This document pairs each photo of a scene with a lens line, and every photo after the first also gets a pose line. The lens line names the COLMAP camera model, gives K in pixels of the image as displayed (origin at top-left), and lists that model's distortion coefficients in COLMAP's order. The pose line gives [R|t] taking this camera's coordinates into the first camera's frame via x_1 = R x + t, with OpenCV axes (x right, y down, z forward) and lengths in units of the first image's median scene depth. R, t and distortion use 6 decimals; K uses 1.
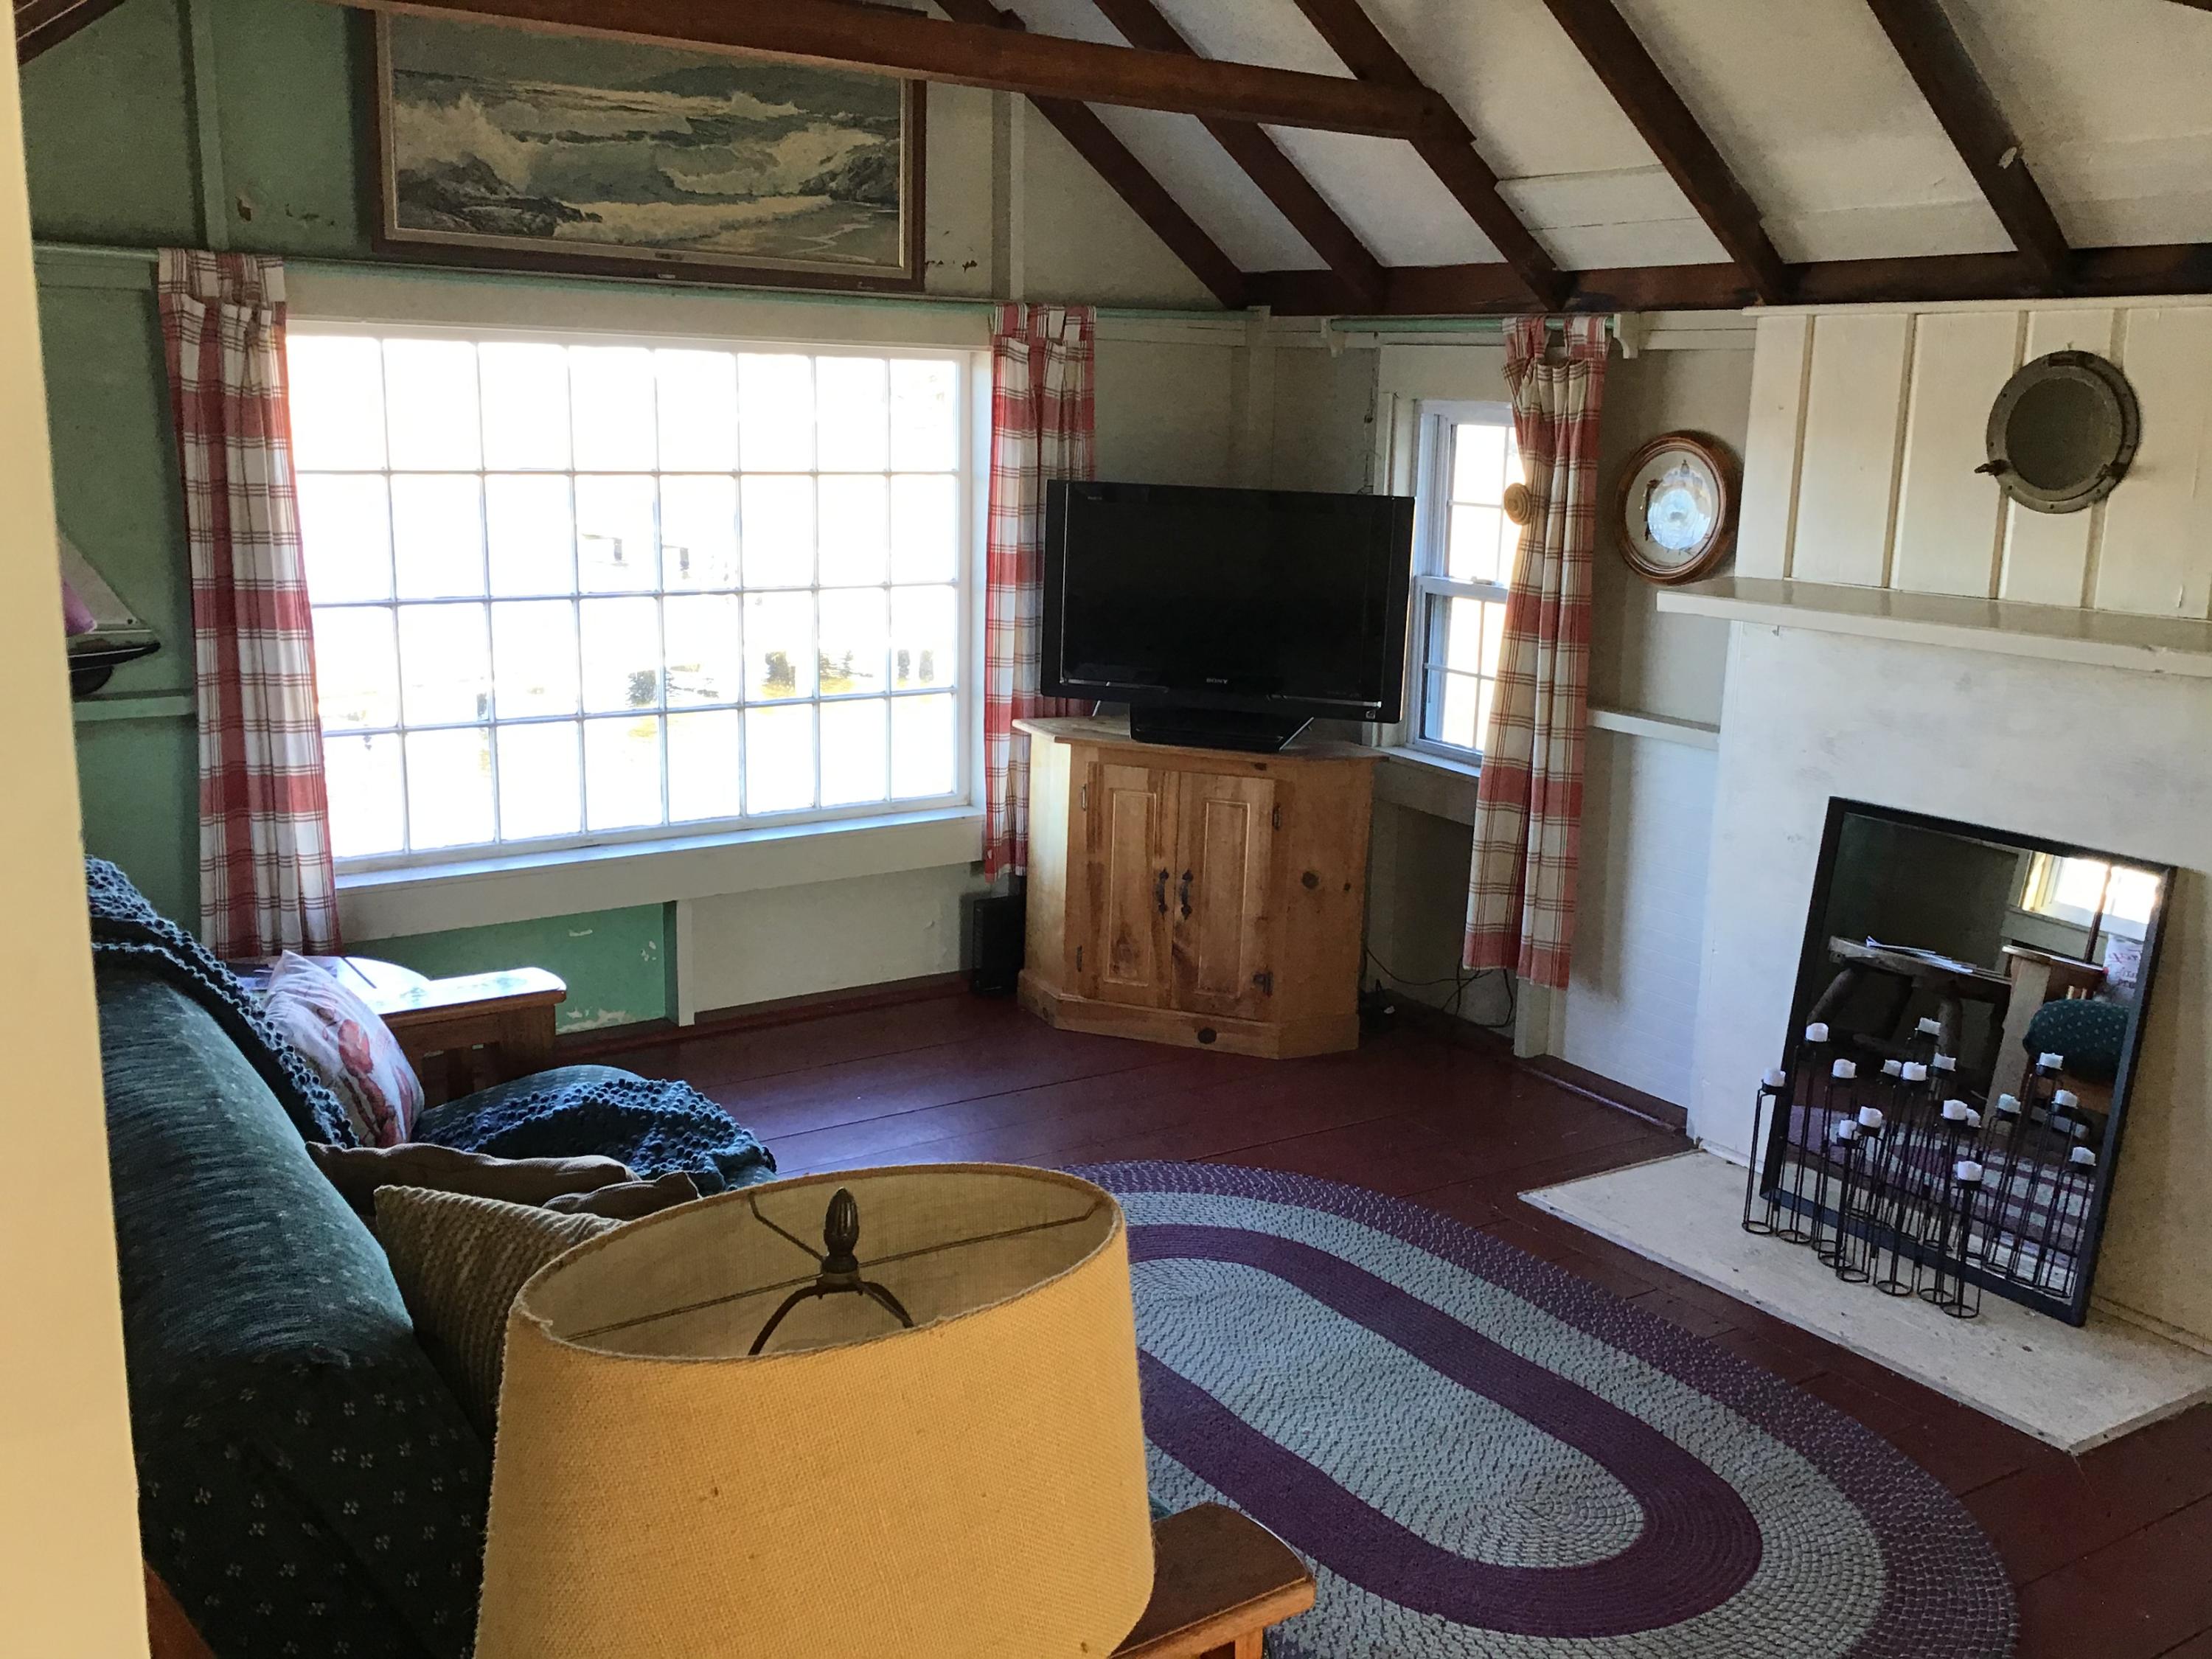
lens RADIAL K [[2002.2, 0, 1186.8], [0, 2002.2, 846.4], [0, 0, 1]] dist [0.105543, -0.157773]
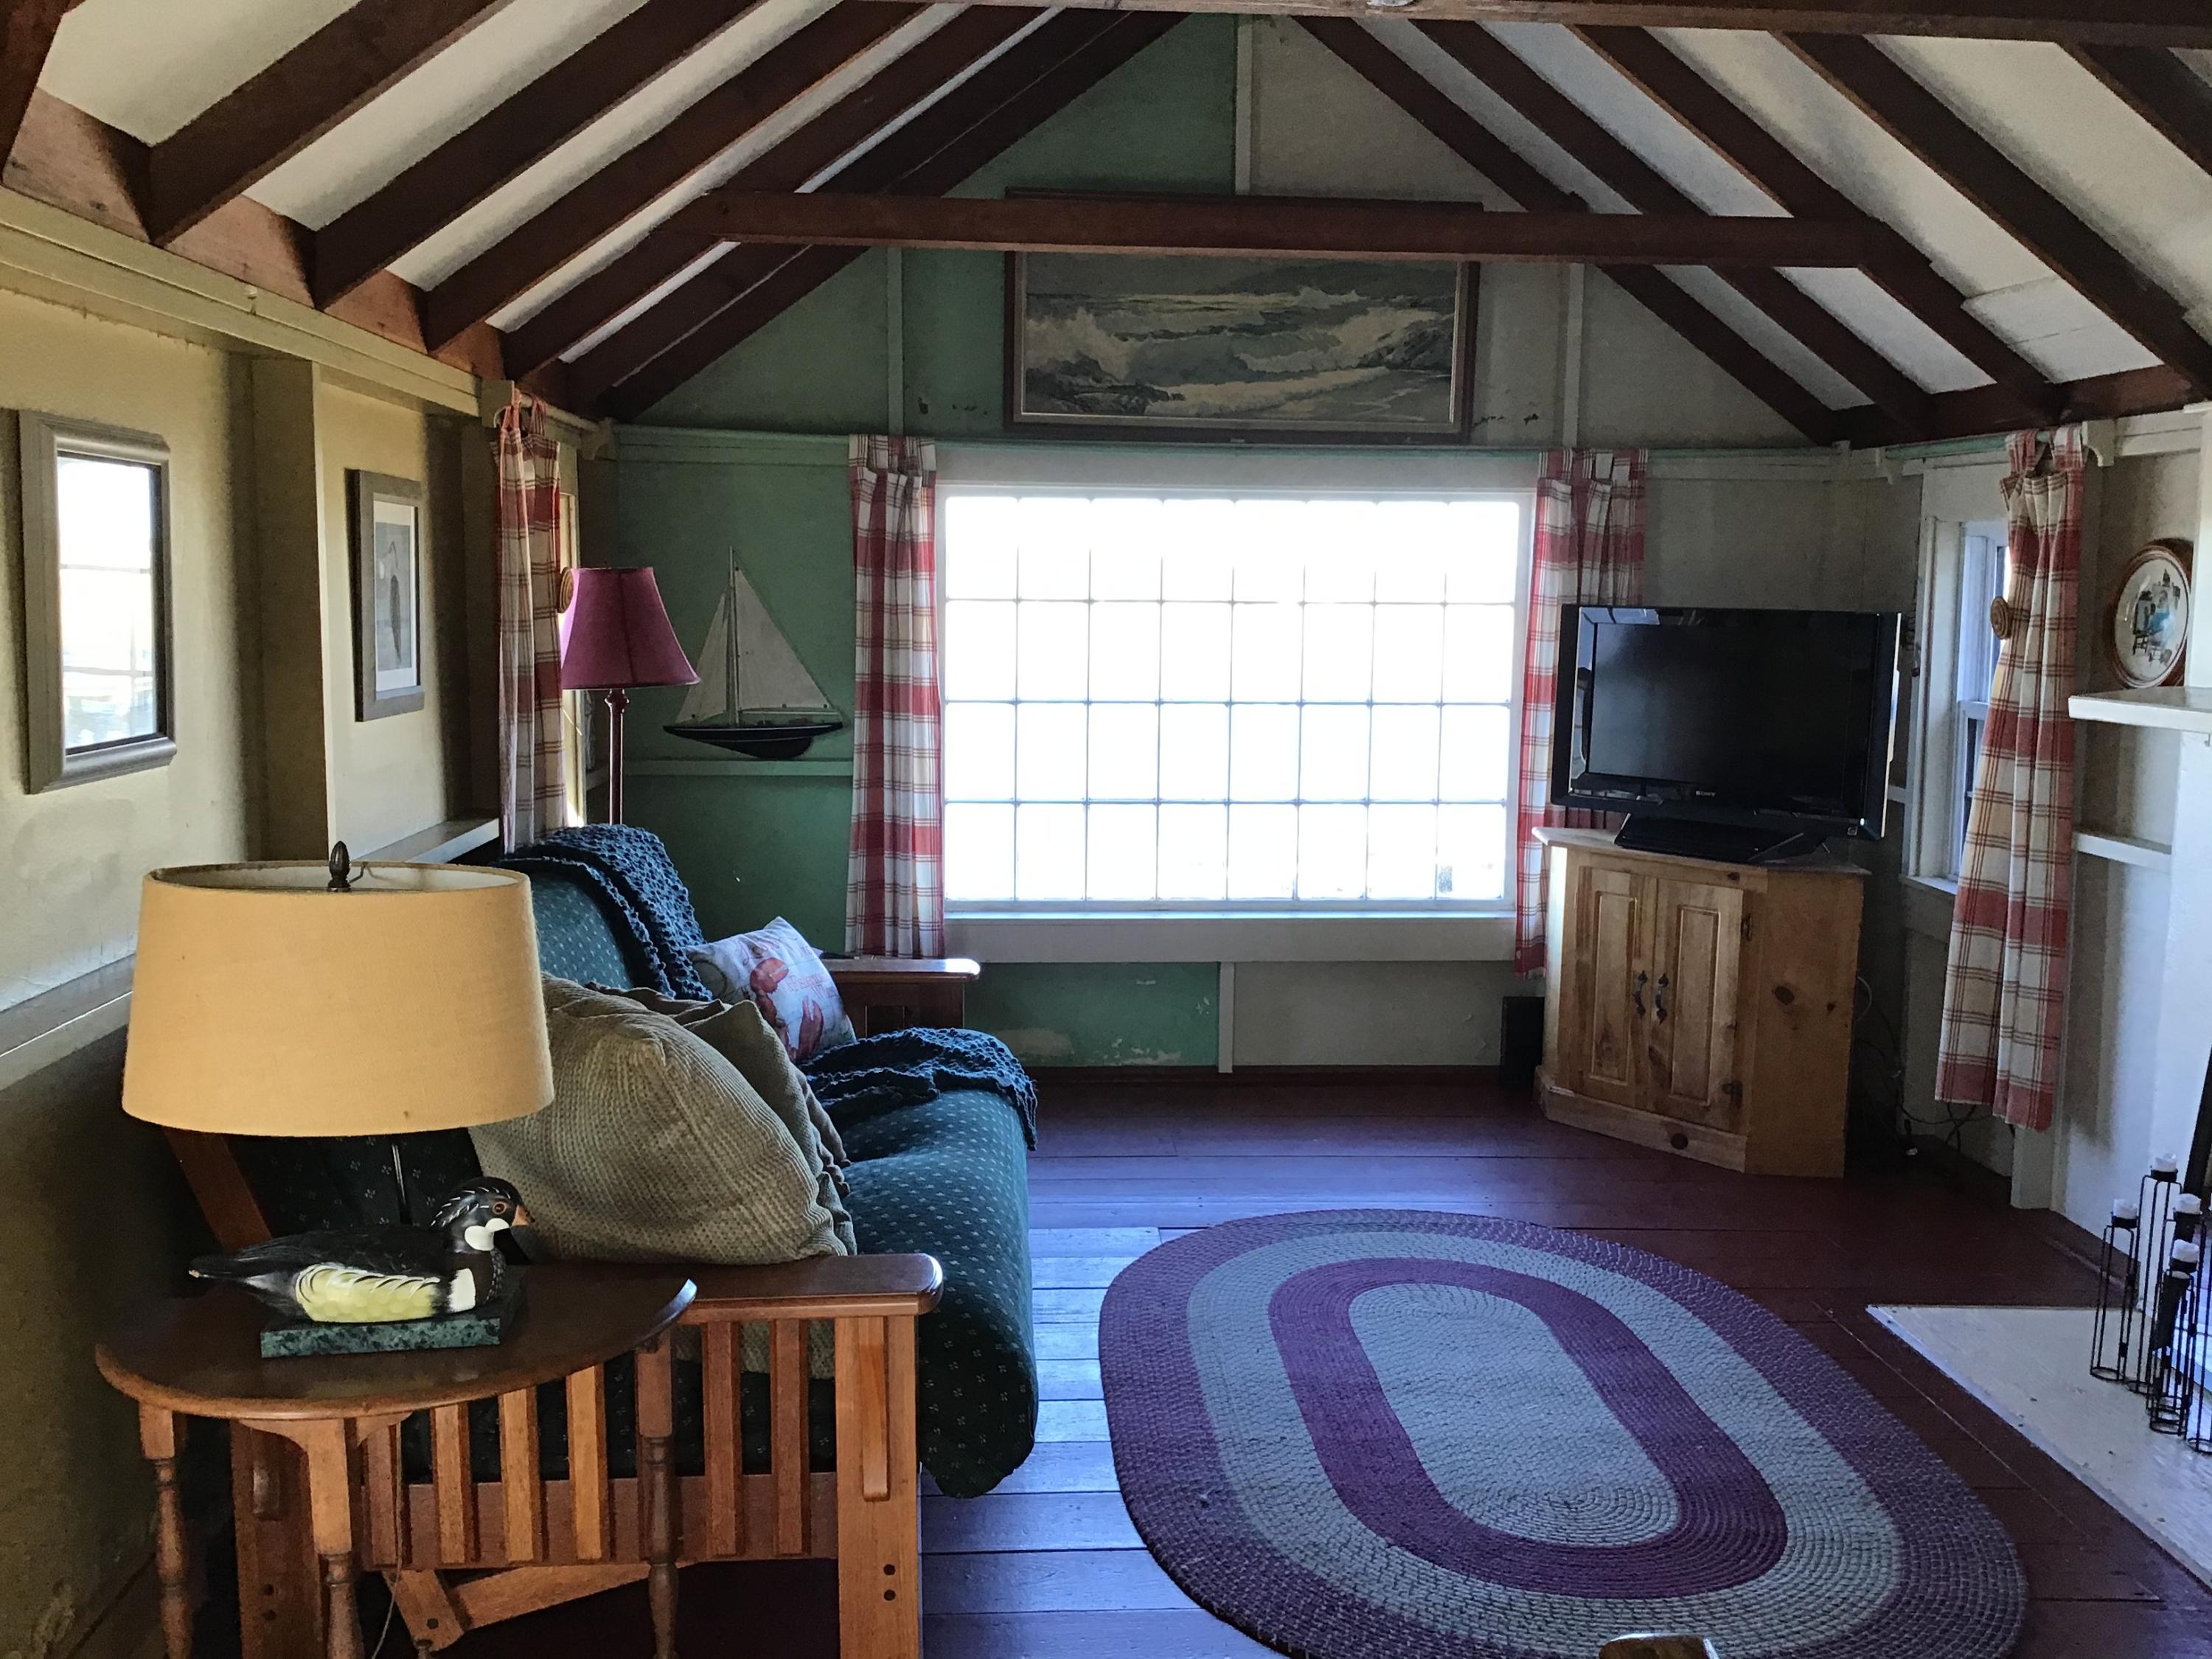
lens RADIAL K [[2002.2, 0, 1107.6], [0, 2002.2, 835.1], [0, 0, 1]] dist [0.105543, -0.157773]
pose [[0.860489, 0.049731, -0.507036, 0.295049], [-0.101796, 0.991939, -0.075468, 0.051374], [0.499196, 0.116553, 0.858614, -0.045195]]
